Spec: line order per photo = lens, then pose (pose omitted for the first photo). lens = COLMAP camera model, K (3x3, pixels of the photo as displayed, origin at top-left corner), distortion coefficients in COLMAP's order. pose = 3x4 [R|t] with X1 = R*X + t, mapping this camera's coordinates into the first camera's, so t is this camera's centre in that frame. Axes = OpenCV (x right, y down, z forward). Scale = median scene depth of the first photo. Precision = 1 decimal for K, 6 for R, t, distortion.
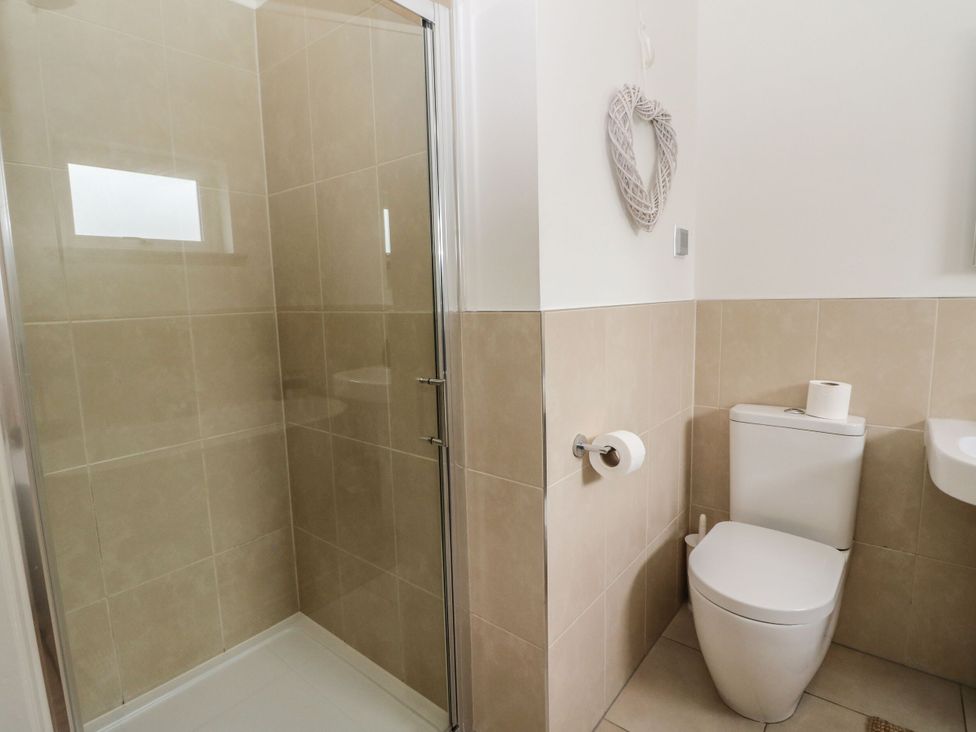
lens RADIAL K [[522.0, 0, 490.5], [0, 522.0, 359.3], [0, 0, 1]] dist [-0.000789, -0.013943]
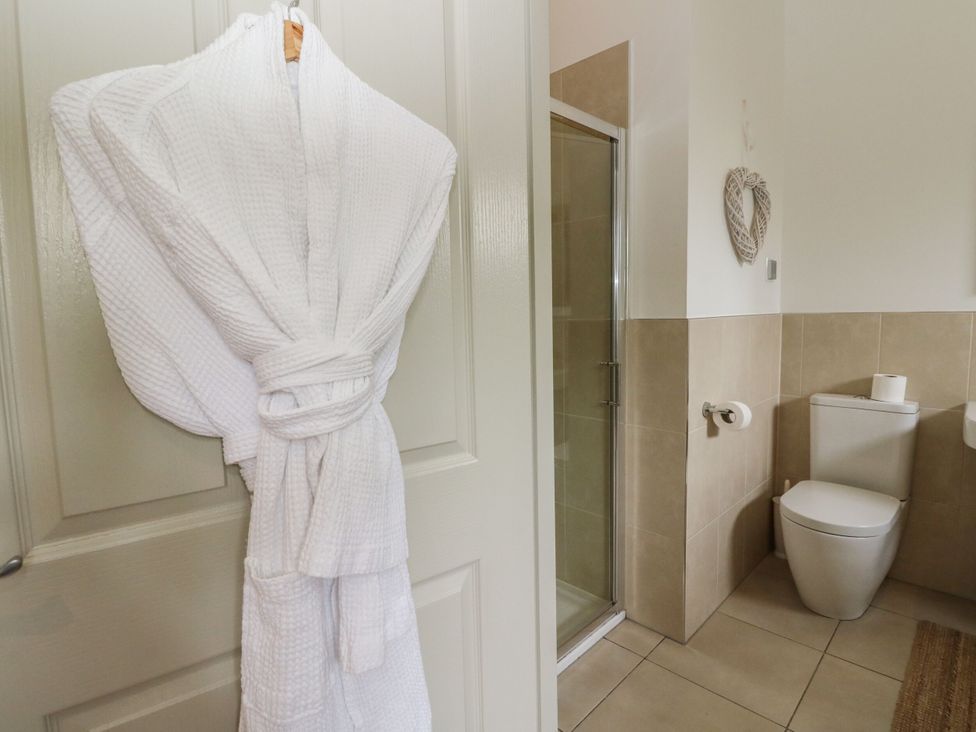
lens RADIAL K [[522.0, 0, 490.5], [0, 522.0, 359.3], [0, 0, 1]] dist [-0.000789, -0.013943]
pose [[0.994152, 0.012160, -0.107303, -0.235870], [-0.015207, 0.999503, -0.027624, 0.060166], [0.106914, 0.029095, 0.993843, -0.459717]]
